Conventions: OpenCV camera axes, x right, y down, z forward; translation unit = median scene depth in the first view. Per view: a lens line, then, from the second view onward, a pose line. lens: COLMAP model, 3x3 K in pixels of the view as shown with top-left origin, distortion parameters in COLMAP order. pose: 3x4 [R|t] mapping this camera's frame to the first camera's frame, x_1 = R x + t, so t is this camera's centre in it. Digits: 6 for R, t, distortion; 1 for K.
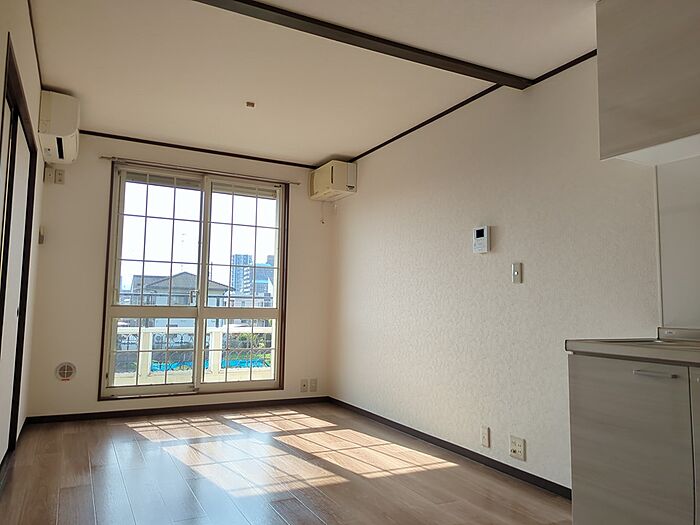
lens RADIAL K [[518.3, 0, 350.0], [0, 518.3, 262.5], [0, 0, 1]] dist [0.003378, 0.002220]
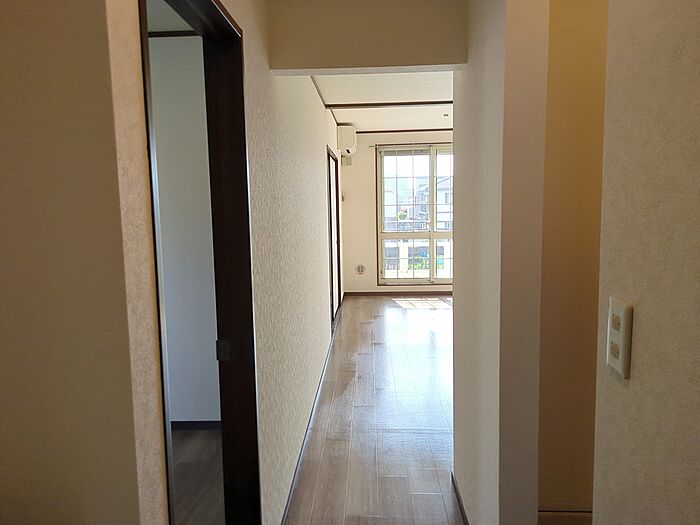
lens RADIAL K [[518.3, 0, 350.0], [0, 518.3, 262.5], [0, 0, 1]] dist [0.003378, 0.002220]
pose [[0.862782, 0.018814, -0.505226, 0.326835], [0.079728, 0.981740, 0.172712, -0.125540], [0.499250, -0.189294, 0.845528, -0.532444]]
